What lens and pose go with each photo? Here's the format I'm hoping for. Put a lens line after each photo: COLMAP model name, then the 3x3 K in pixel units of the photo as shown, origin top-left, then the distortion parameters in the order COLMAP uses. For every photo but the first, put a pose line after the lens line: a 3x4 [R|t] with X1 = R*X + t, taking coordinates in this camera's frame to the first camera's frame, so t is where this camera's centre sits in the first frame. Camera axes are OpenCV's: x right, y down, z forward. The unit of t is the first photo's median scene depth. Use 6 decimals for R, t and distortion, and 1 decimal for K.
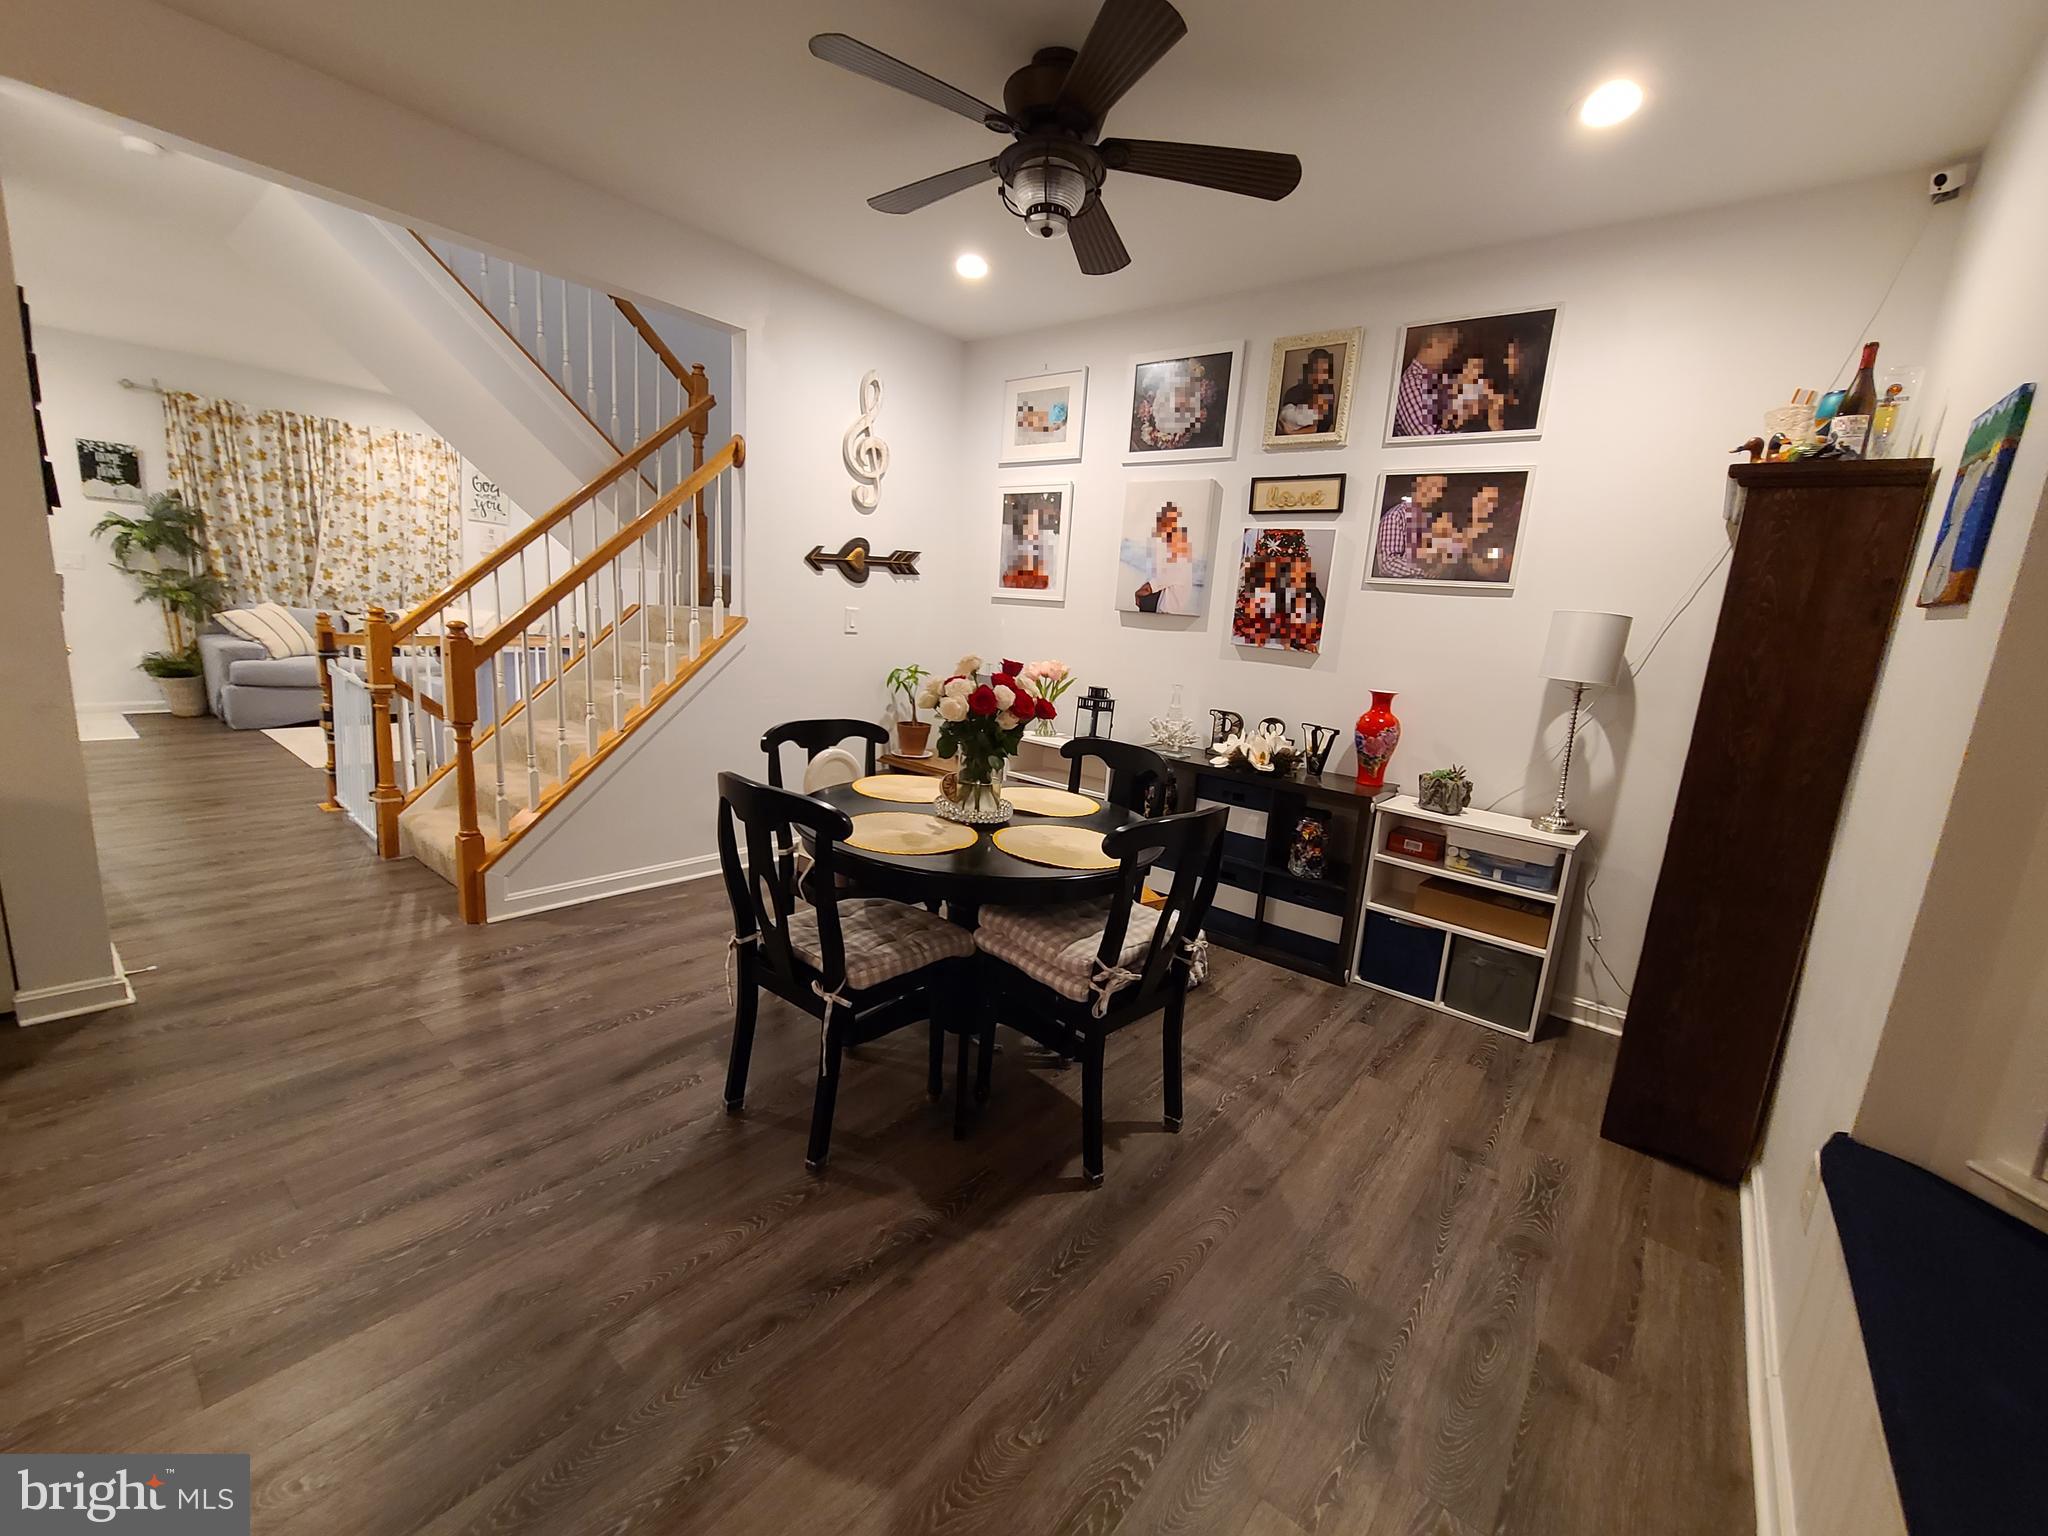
lens RADIAL K [[829.7, 0, 1024.0], [0, 829.7, 768.0], [0, 0, 1]] dist [-0.000317, -0.000124]
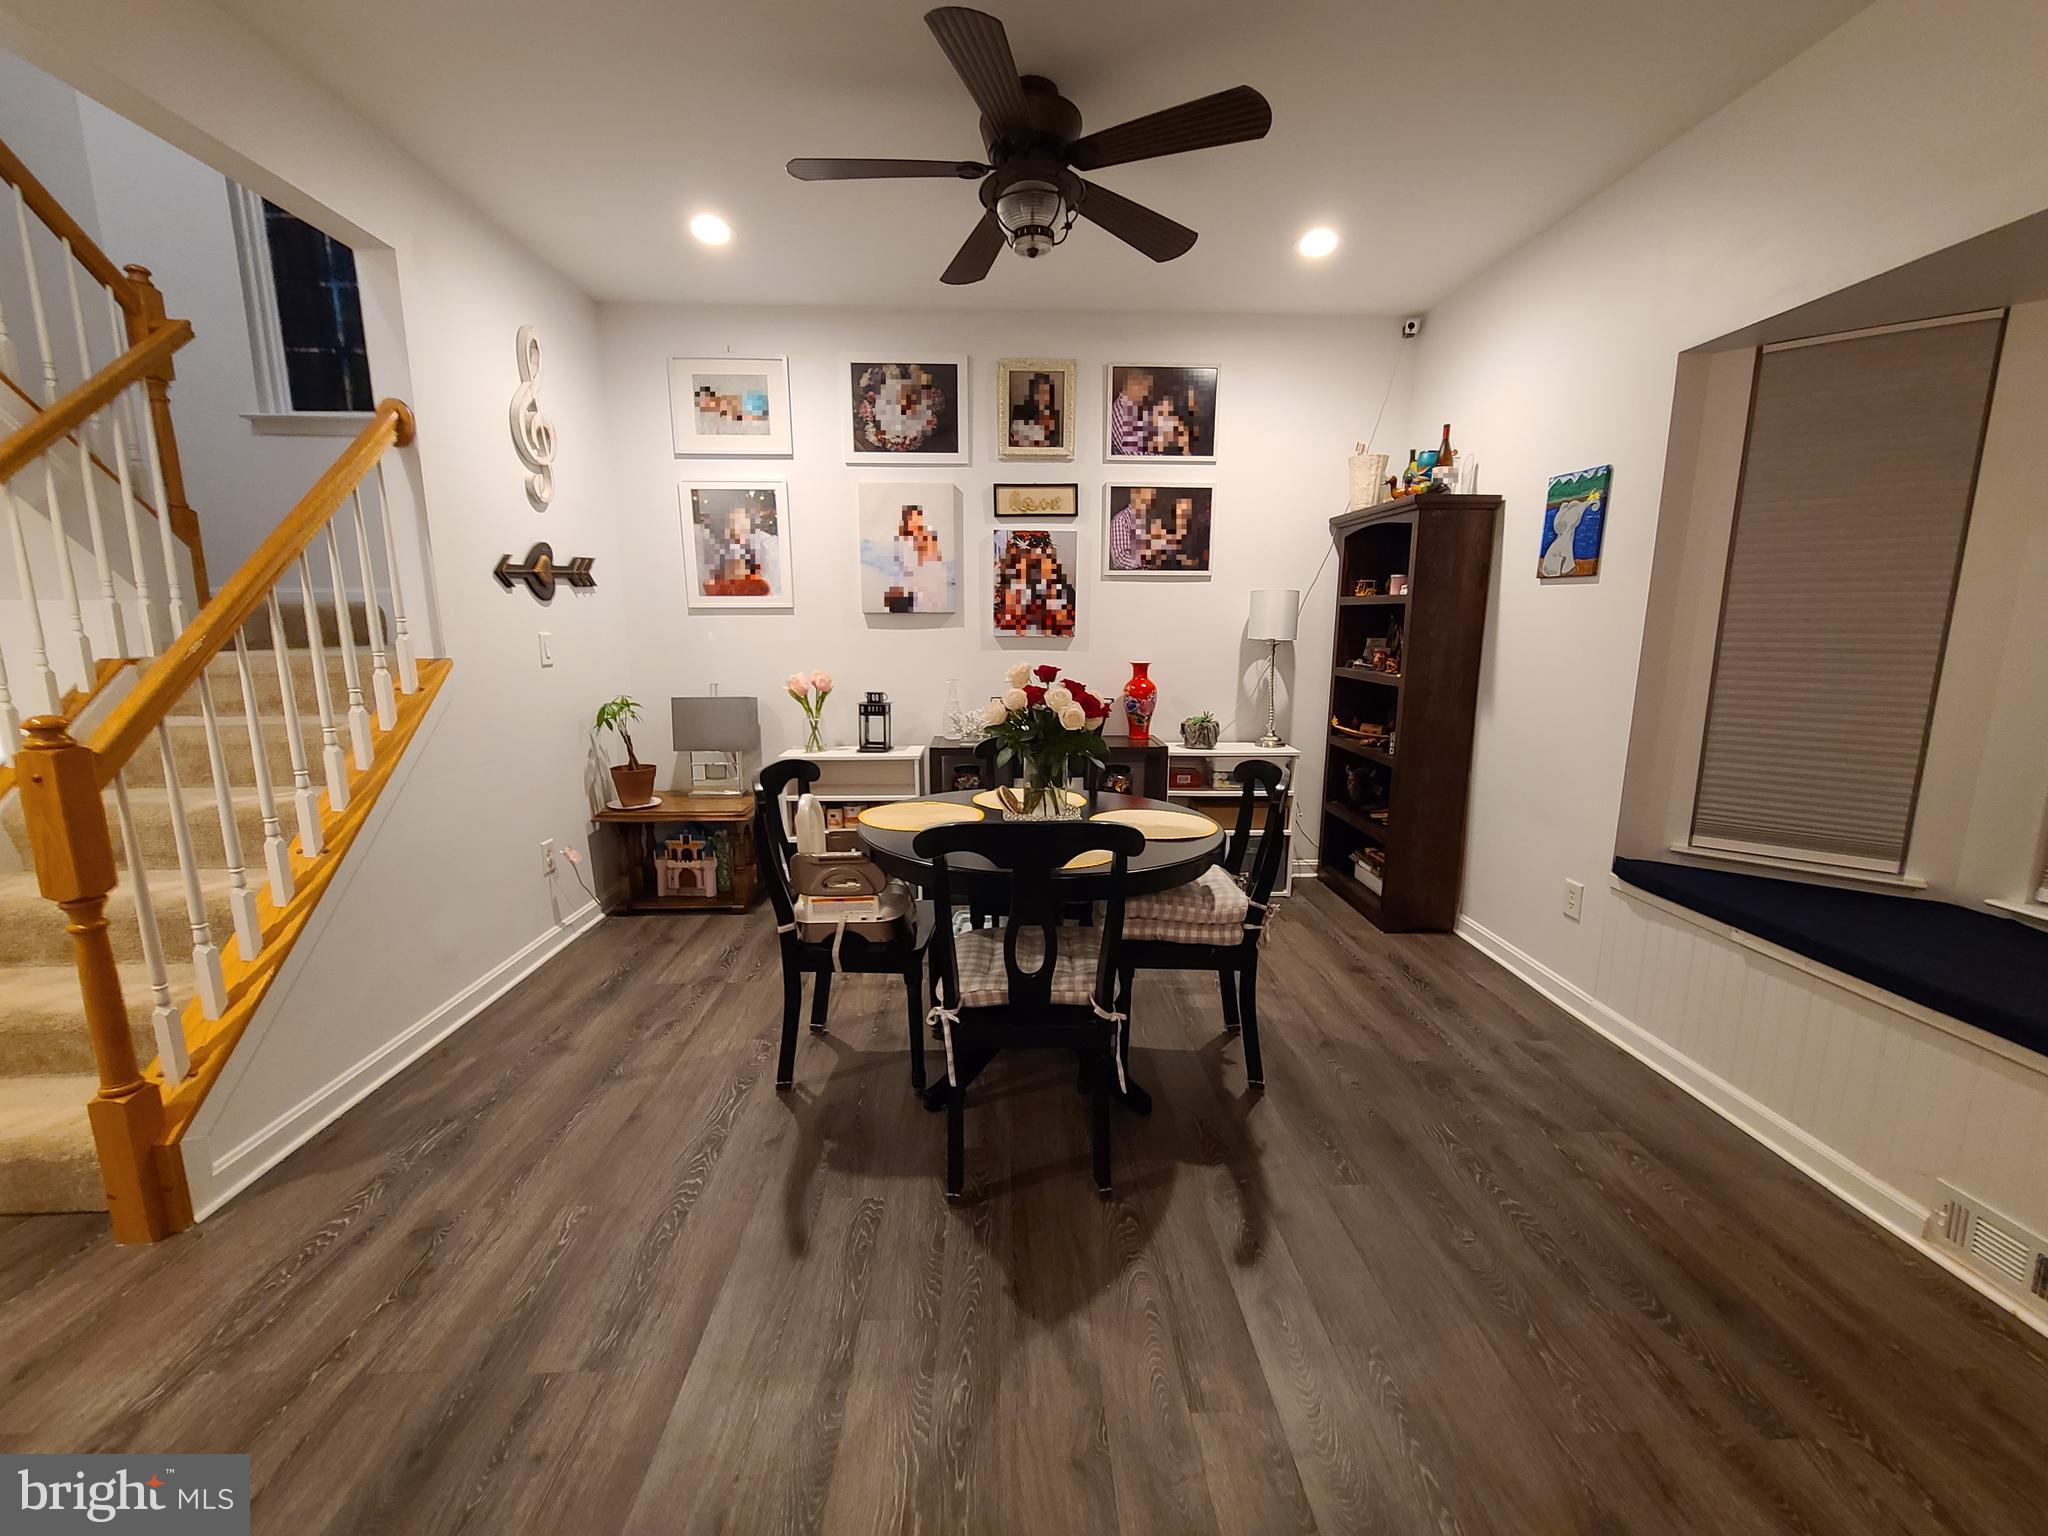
lens RADIAL K [[837.7, 0, 1024.0], [0, 837.7, 768.0], [0, 0, 1]] dist [0.000357, 0.000081]
pose [[0.748371, -0.187375, 0.636263, -0.480391], [0.180687, 0.980580, 0.076250, -0.059785], [-0.638195, 0.057902, 0.767695, 0.149404]]
